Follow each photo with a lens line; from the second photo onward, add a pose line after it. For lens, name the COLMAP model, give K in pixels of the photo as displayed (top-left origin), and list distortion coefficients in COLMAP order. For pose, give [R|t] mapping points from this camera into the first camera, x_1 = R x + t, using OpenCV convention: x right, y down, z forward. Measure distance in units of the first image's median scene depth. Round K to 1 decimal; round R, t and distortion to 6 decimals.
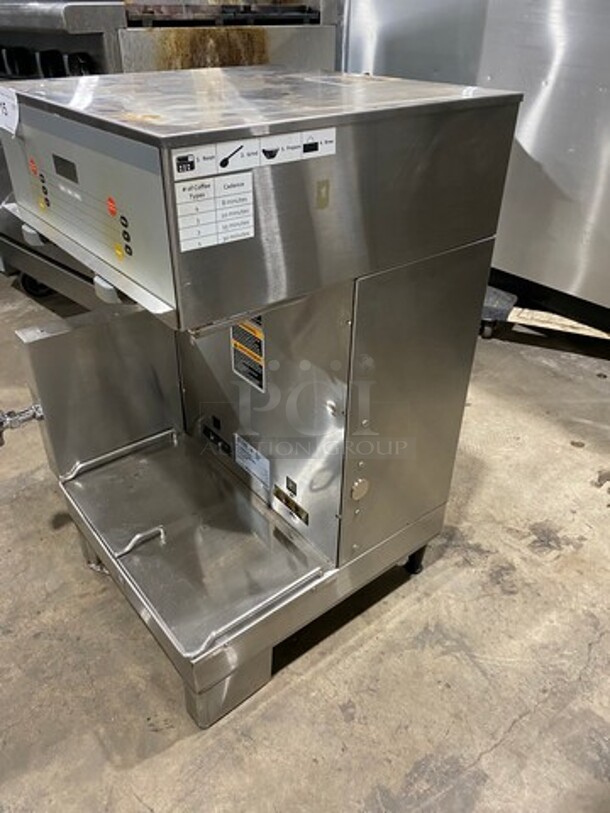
lens RADIAL K [[616.3, 0, 304.9], [0, 616.3, 405.0], [0, 0, 1]] dist [0.022837, -0.026971]
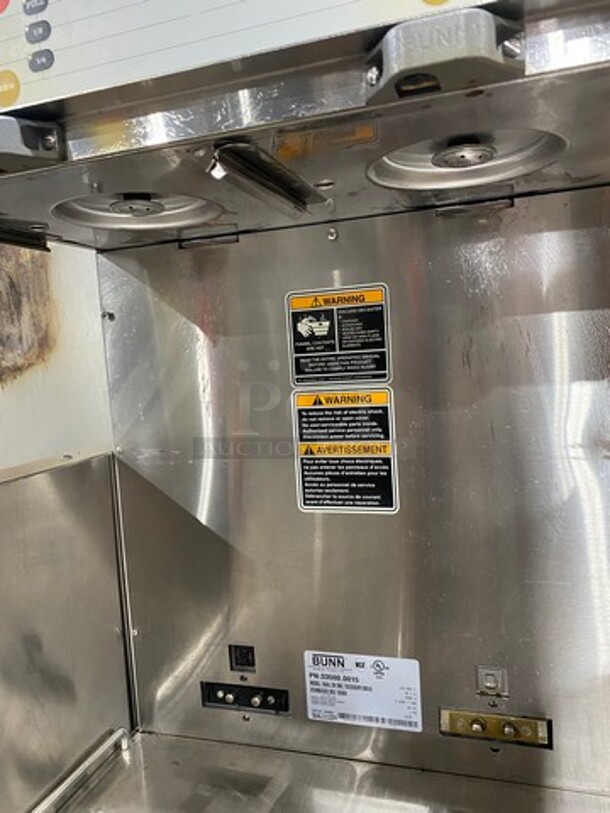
lens RADIAL K [[616.3, 0, 313.7], [0, 616.3, 406.7], [0, 0, 1]] dist [0.022837, -0.026971]
pose [[0.828878, -0.117046, 0.547048, -0.390432], [0.364028, 0.855366, -0.368555, 0.070058], [-0.424788, 0.504628, 0.751602, 0.546991]]
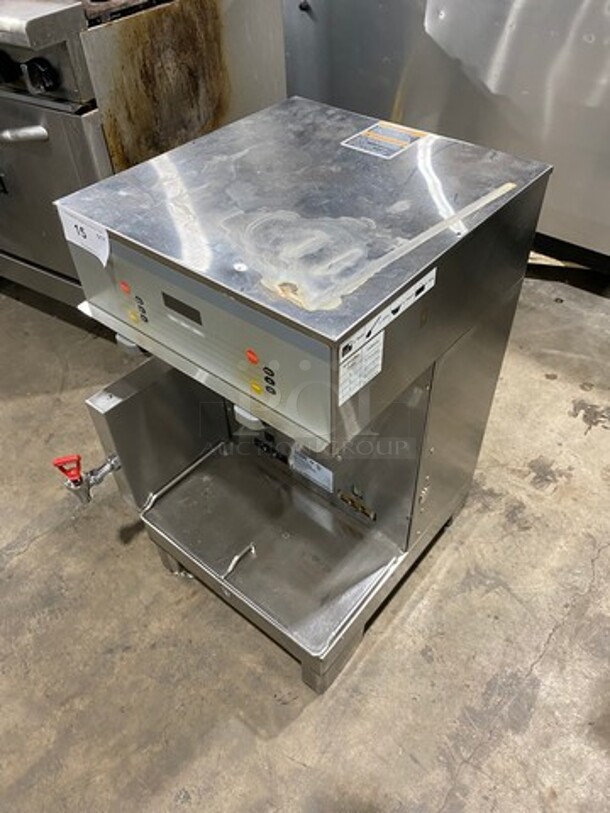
lens RADIAL K [[616.3, 0, 320.8], [0, 616.3, 414.5], [0, 0, 1]] dist [0.022837, -0.026971]
pose [[0.977993, -0.165083, 0.127581, -0.210067], [0.134791, 0.966690, 0.217581, -0.269129], [-0.159250, -0.195596, 0.967668, -0.092888]]
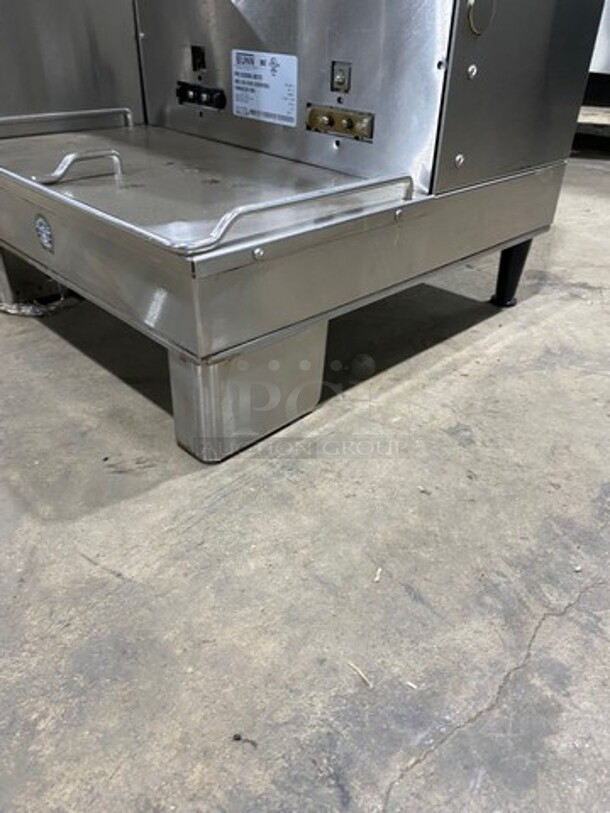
lens RADIAL K [[616.3, 0, 317.3], [0, 616.3, 405.6], [0, 0, 1]] dist [0.022837, -0.026971]
pose [[0.994936, -0.041600, 0.091492, -0.106895], [0.041024, 0.999125, 0.008170, 0.426247], [-0.091752, -0.004375, 0.995772, 0.409700]]
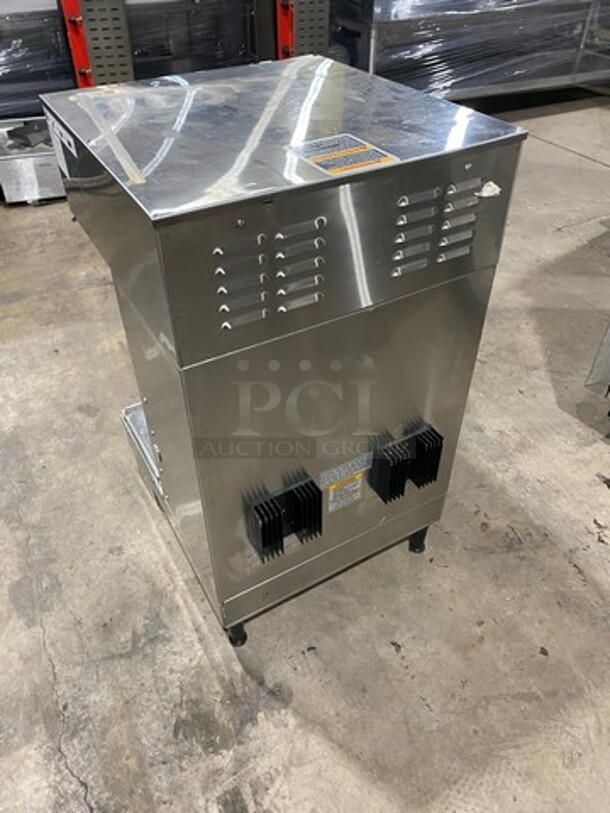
lens RADIAL K [[616.3, 0, 302.3], [0, 616.3, 403.9], [0, 0, 1]] dist [0.022837, -0.026971]
pose [[-0.162530, 0.636770, -0.753729, 0.760508], [-0.525693, 0.590561, 0.612279, -0.683213], [0.835004, 0.495744, 0.238761, 0.798827]]
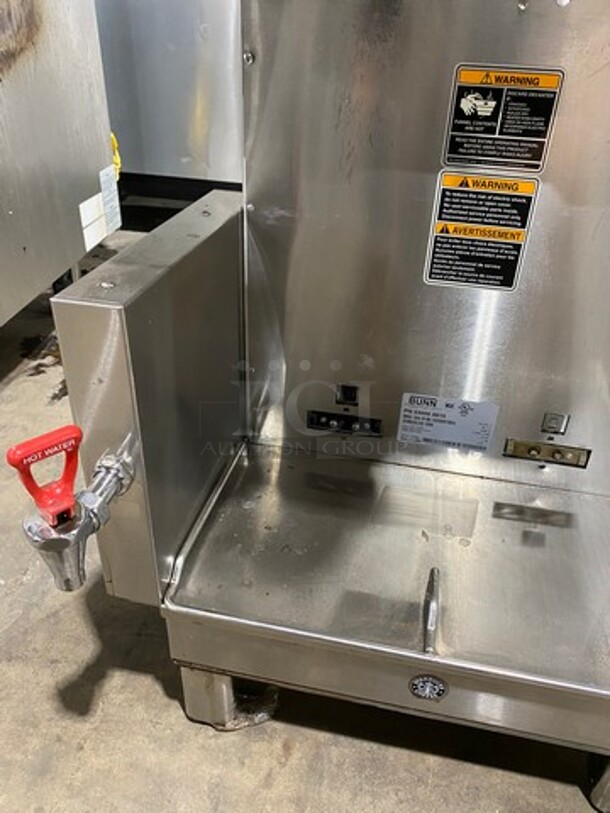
lens RADIAL K [[616.3, 0, 310.6], [0, 616.3, 406.0], [0, 0, 1]] dist [0.022837, -0.026971]
pose [[0.771840, -0.324476, 0.546789, -0.573575], [0.319695, 0.941416, 0.107379, -0.041614], [-0.549598, 0.091927, 0.830356, 0.571912]]
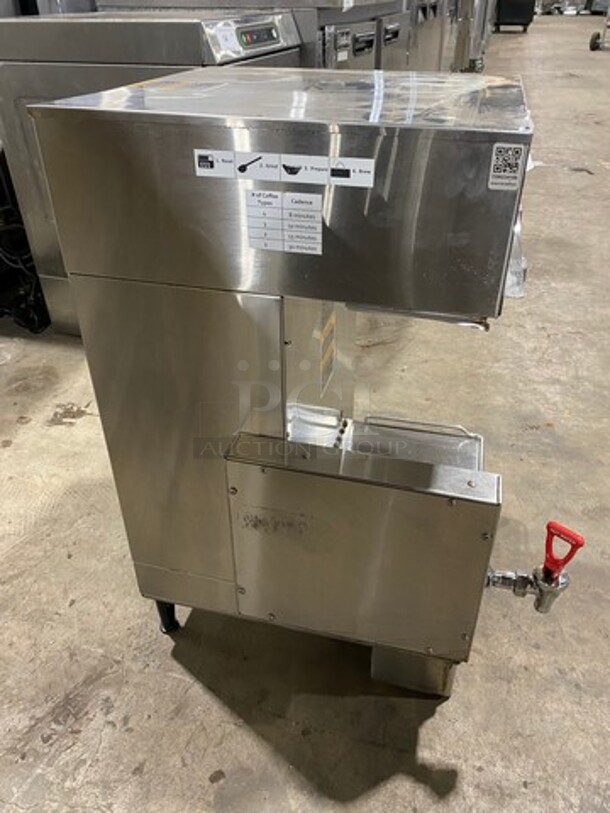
lens RADIAL K [[616.3, 0, 311.4], [0, 616.3, 407.3], [0, 0, 1]] dist [0.022837, -0.026971]
pose [[-0.593779, -0.450887, 0.666429, -0.733826], [0.434002, 0.517962, 0.737128, -0.736141], [-0.677546, 0.726922, -0.111869, 1.121329]]
